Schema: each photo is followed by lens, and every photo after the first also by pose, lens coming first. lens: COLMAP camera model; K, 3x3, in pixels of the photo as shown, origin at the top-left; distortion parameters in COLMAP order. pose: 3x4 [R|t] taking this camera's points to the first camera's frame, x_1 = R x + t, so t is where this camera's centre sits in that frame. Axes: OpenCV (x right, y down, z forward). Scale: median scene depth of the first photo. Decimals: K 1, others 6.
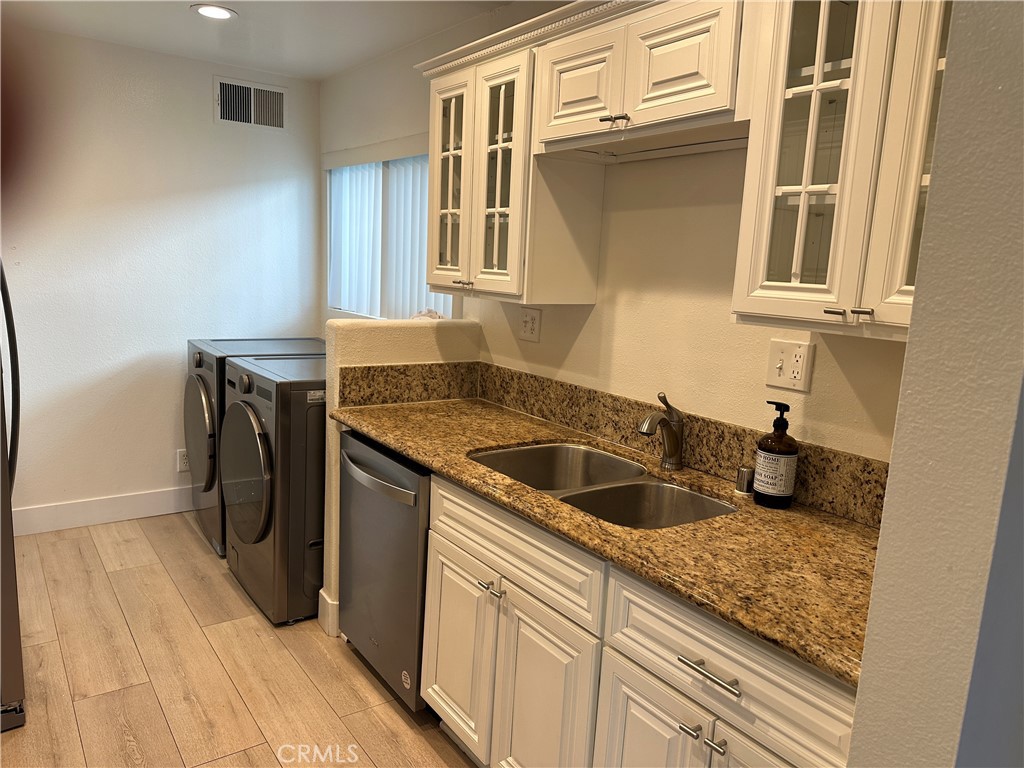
lens RADIAL K [[720.2, 0, 512.0], [0, 720.2, 384.0], [0, 0, 1]] dist [0.100591, -0.128719]
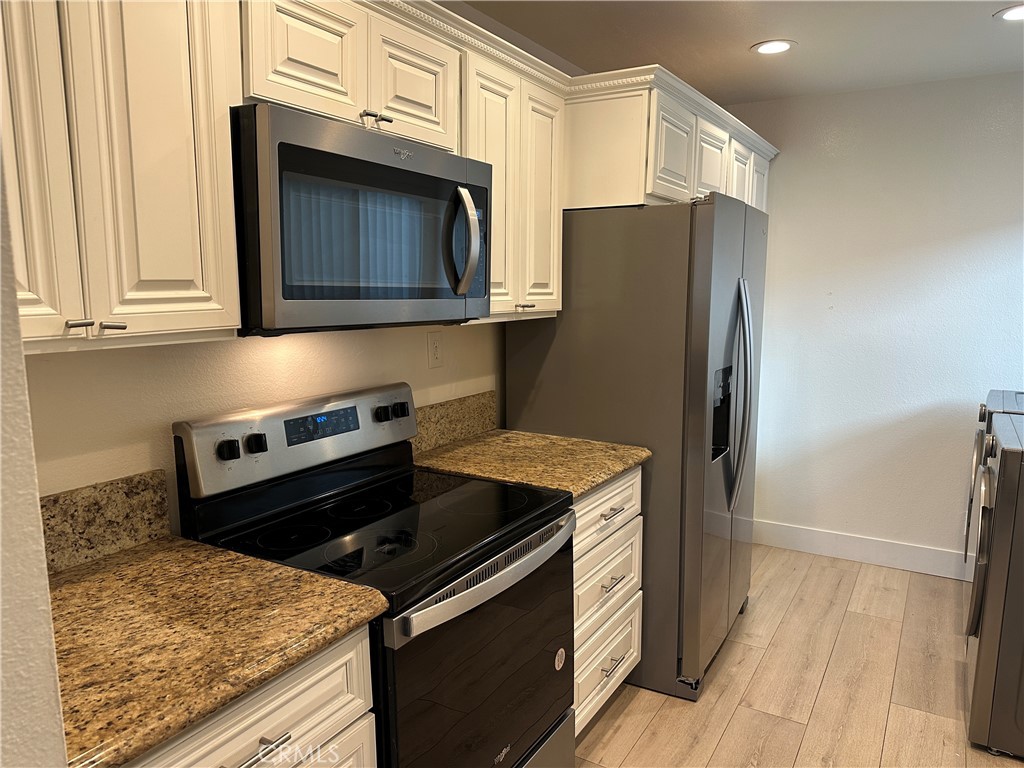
lens RADIAL K [[716.9, 0, 497.3], [0, 716.9, 390.5], [0, 0, 1]] dist [0.053919, -0.059757]
pose [[0.376692, 0.082553, -0.922653, 0.228681], [-0.125996, 0.991331, 0.037257, -0.027382], [0.917730, 0.102216, 0.383828, 0.207724]]
